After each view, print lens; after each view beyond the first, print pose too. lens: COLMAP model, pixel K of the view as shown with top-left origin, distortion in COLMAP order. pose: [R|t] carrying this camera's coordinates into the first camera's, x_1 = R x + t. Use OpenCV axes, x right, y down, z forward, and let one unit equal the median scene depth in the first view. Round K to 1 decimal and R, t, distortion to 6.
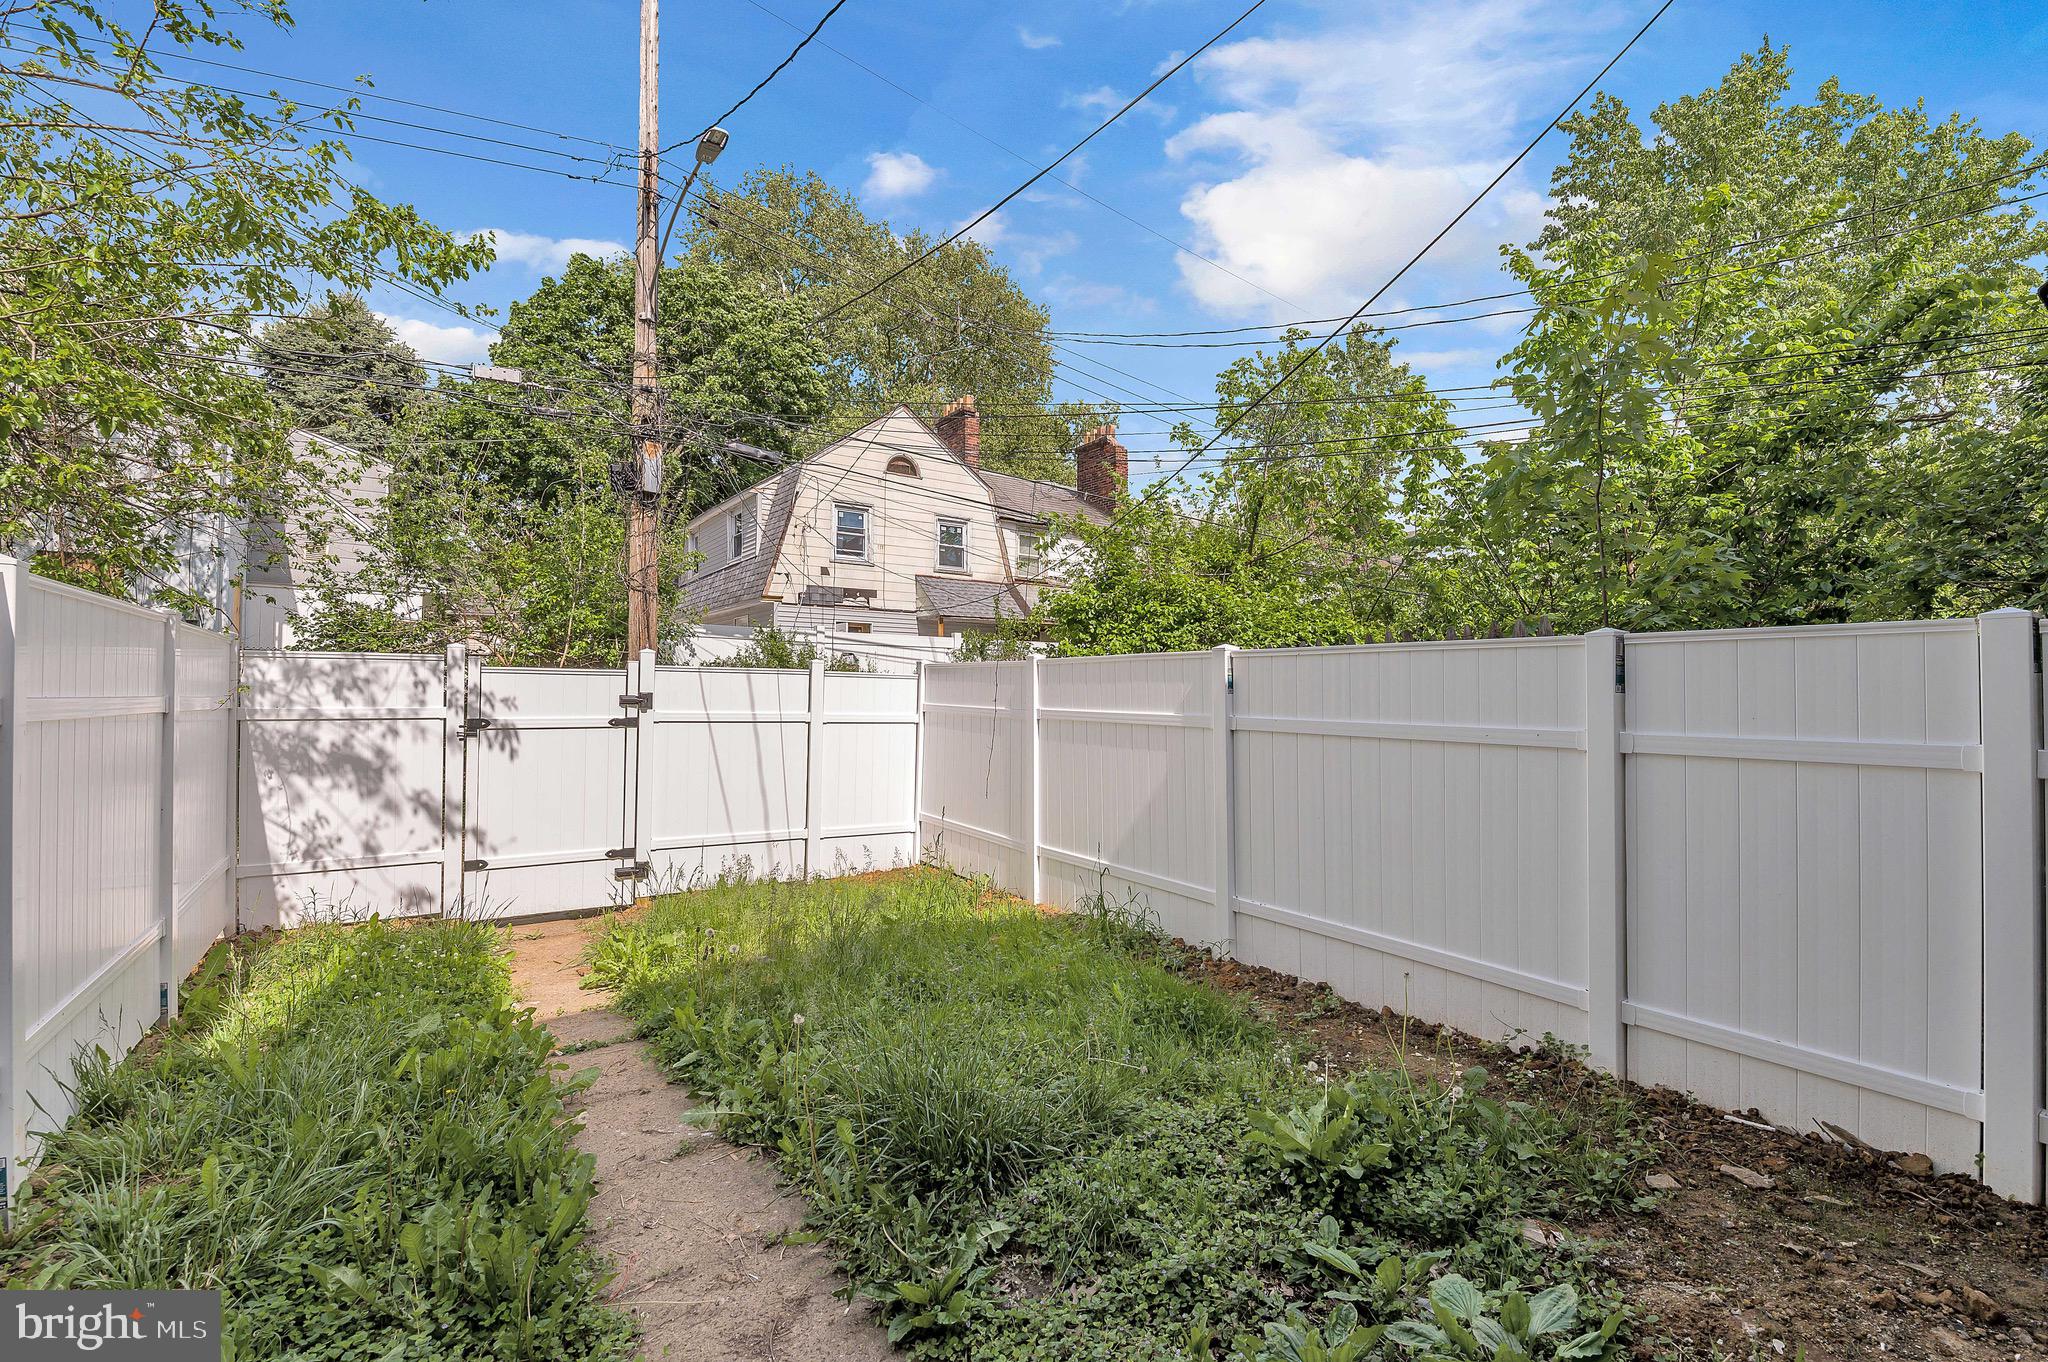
lens RADIAL K [[885.1, 0, 1021.5], [0, 885.1, 679.2], [0, 0, 1]] dist [-0.006525, -0.006609]
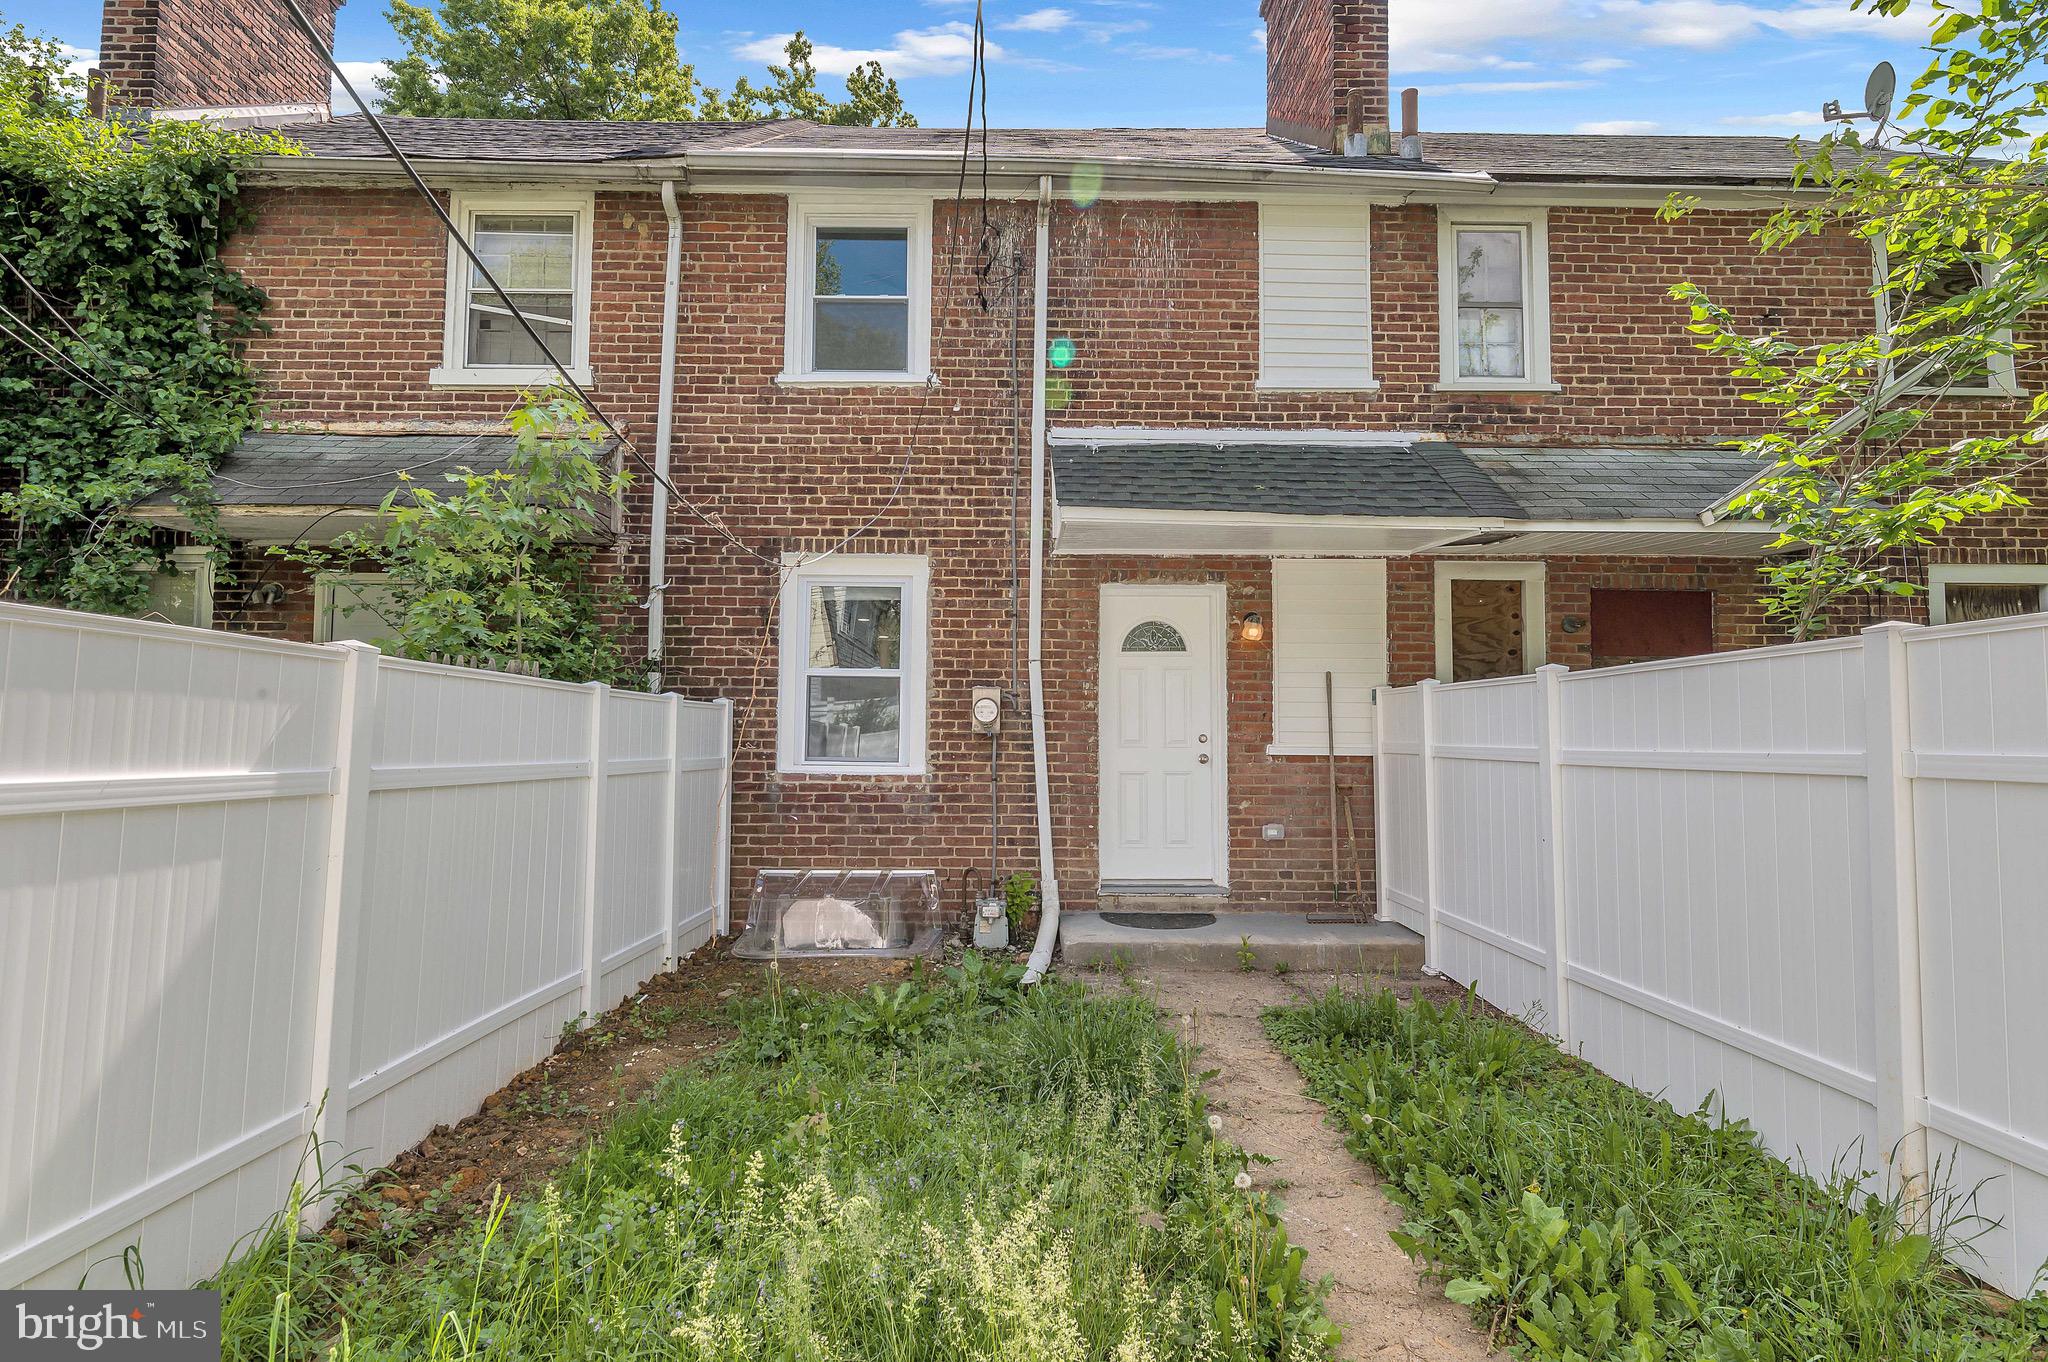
lens RADIAL K [[1049.8, 0, 1027.0], [0, 1049.8, 681.6], [0, 0, 1]] dist [0.004771, -0.006358]
pose [[-0.827798, 0.016260, 0.560791, -0.450725], [-0.024142, 0.997622, -0.064562, 0.017943], [-0.560507, -0.066983, -0.825437, 1.199729]]
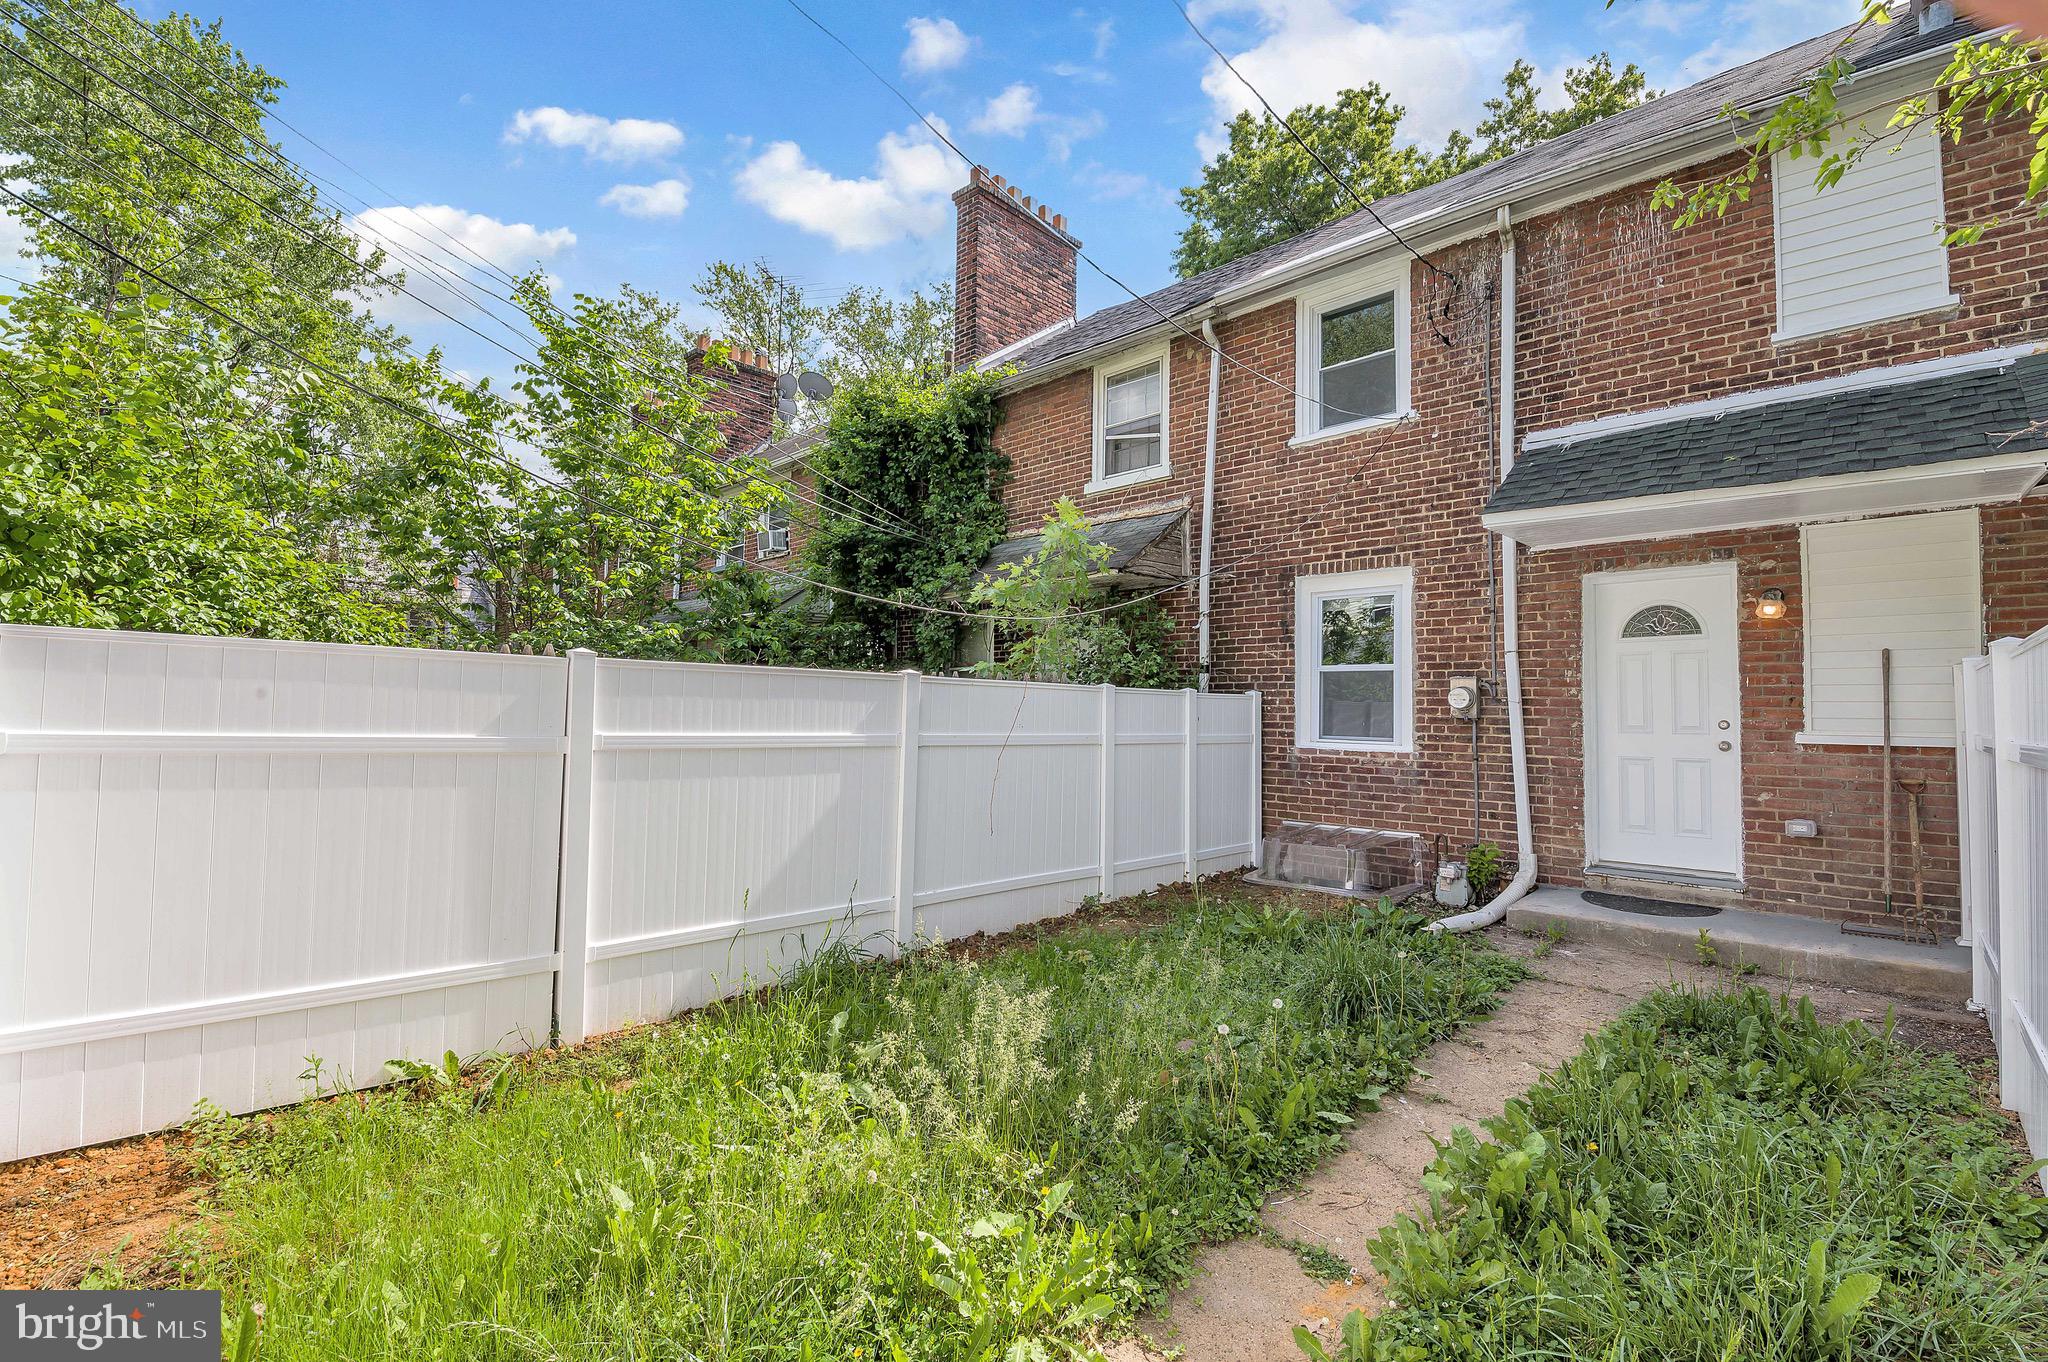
lens RADIAL K [[885.1, 0, 1011.0], [0, 885.1, 688.8], [0, 0, 1]] dist [-0.006525, -0.006609]
pose [[-0.181449, 0.016139, 0.983268, -0.805416], [-0.032324, 0.999227, -0.022366, 0.005562], [-0.982869, -0.035842, -0.180787, 0.986072]]
